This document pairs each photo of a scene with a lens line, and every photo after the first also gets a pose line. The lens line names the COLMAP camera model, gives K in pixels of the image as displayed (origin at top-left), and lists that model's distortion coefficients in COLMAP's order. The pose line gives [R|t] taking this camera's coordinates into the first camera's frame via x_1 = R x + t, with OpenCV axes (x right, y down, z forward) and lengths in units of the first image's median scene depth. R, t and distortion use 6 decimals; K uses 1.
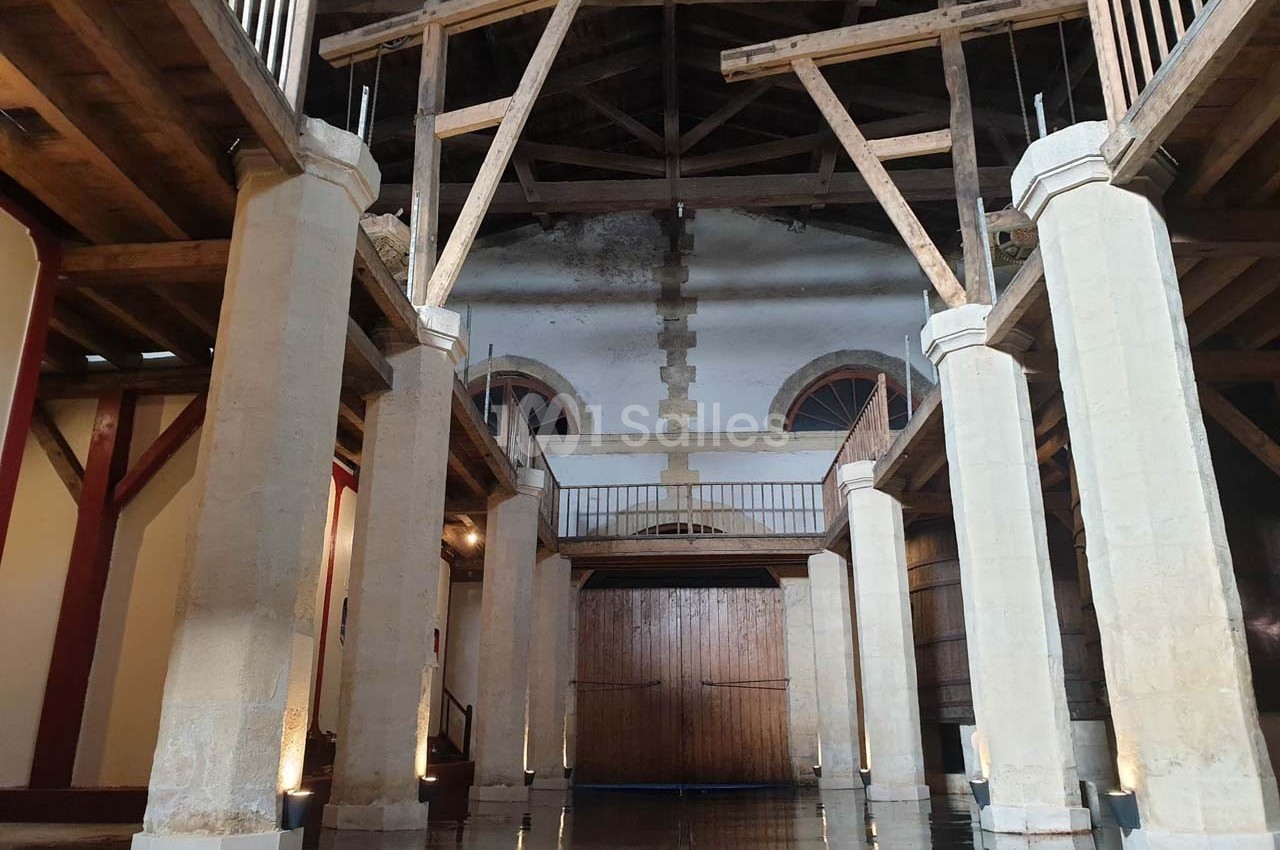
lens RADIAL K [[993.1, 0, 642.6], [0, 993.1, 381.8], [0, 0, 1]] dist [0.099284, -0.154062]
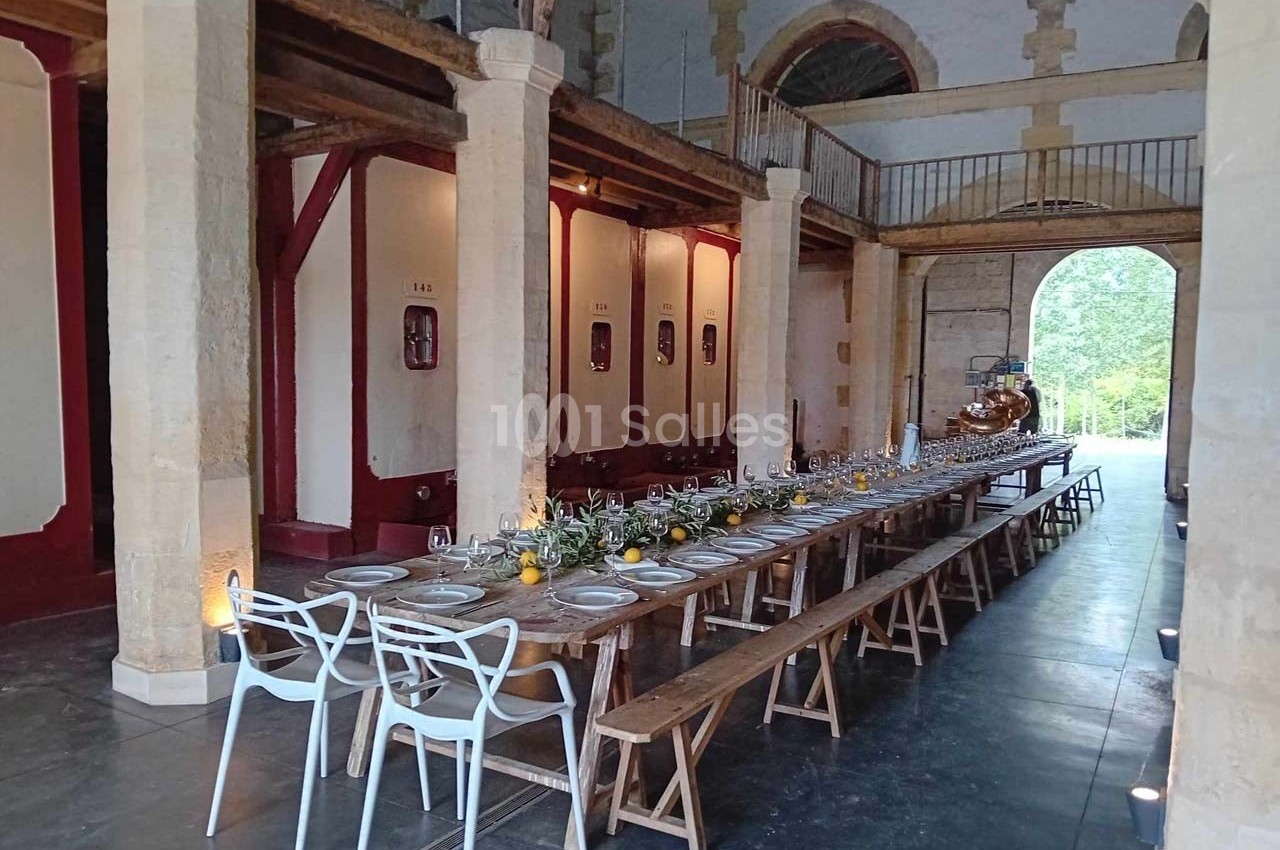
lens RADIAL K [[1001.0, 0, 640.0], [0, 1001.0, 425.0], [0, 0, 1]] dist [0.052437, -0.116792]
pose [[0.887262, 0.044881, -0.459076, 0.142891], [0.139269, 0.922742, 0.359377, -0.027559], [0.439738, -0.382797, 0.812463, 0.128211]]
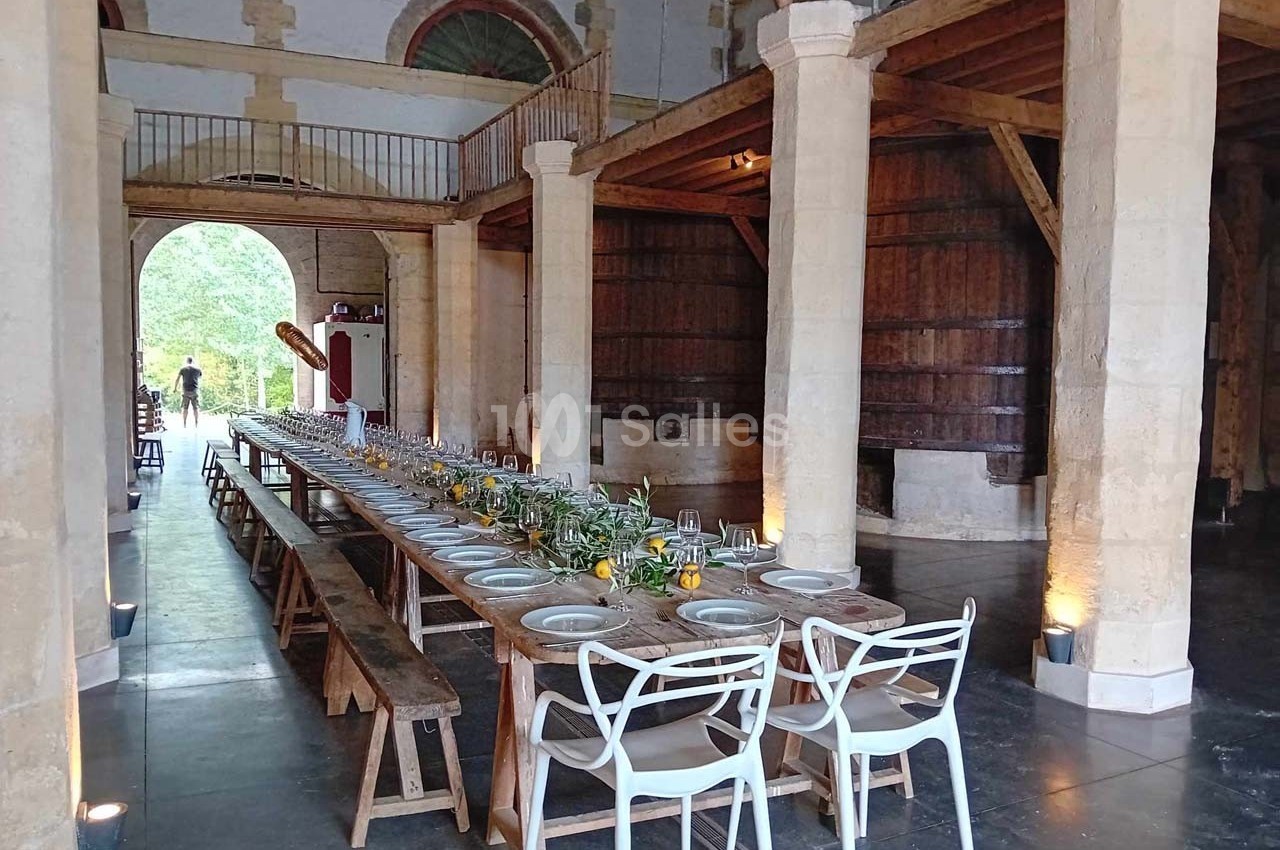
lens RADIAL K [[1001.0, 0, 640.0], [0, 1001.0, 425.0], [0, 0, 1]] dist [0.052437, -0.116792]
pose [[0.879106, -0.019931, 0.476209, -0.099934], [-0.174849, 0.915982, 0.361116, -0.014524], [-0.443396, -0.400724, 0.801760, 0.148317]]
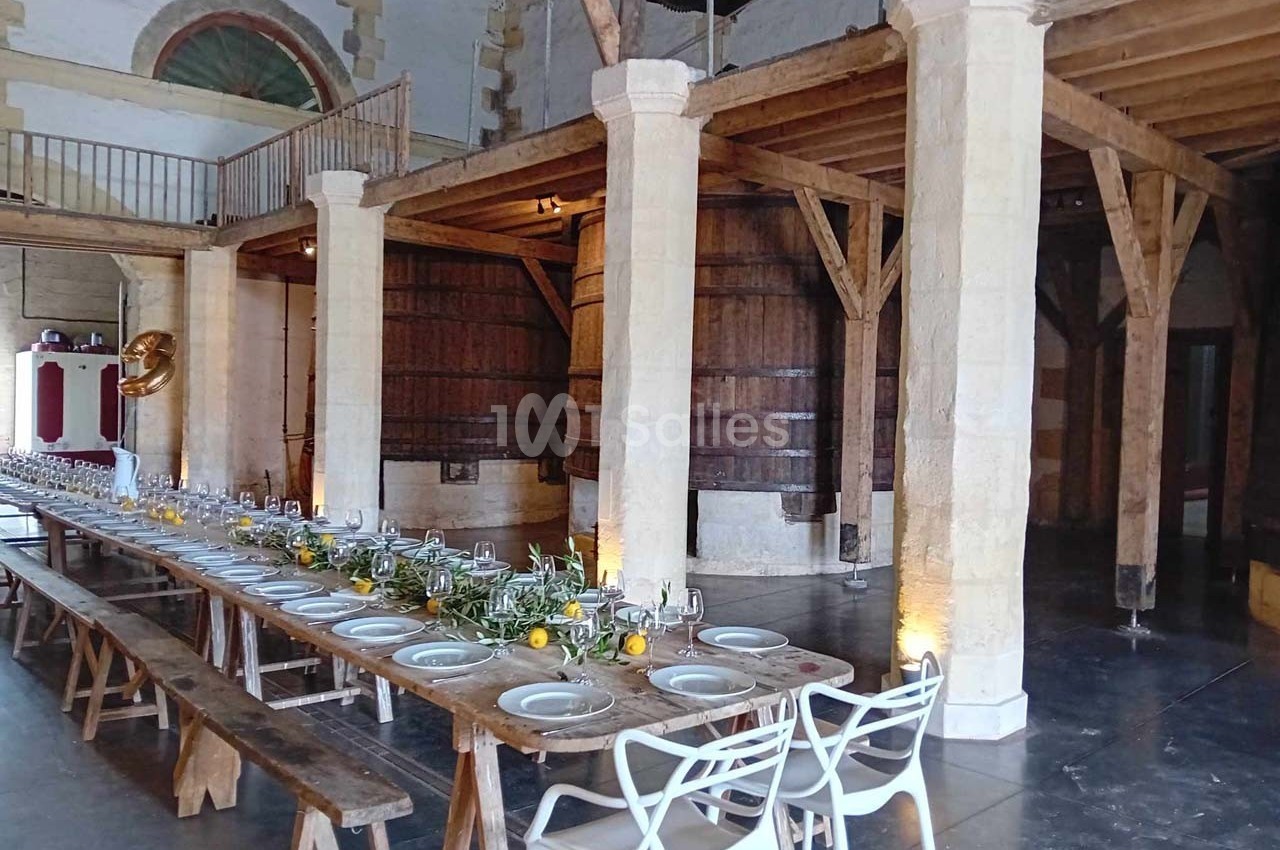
lens RADIAL K [[989.9, 0, 640.0], [0, 989.9, 425.0], [0, 0, 1]] dist [0.065139, -0.148213]
pose [[0.719840, -0.001823, 0.694138, -0.131048], [-0.258507, 0.927360, 0.270515, -0.006756], [-0.644209, -0.374167, 0.667079, 0.181445]]
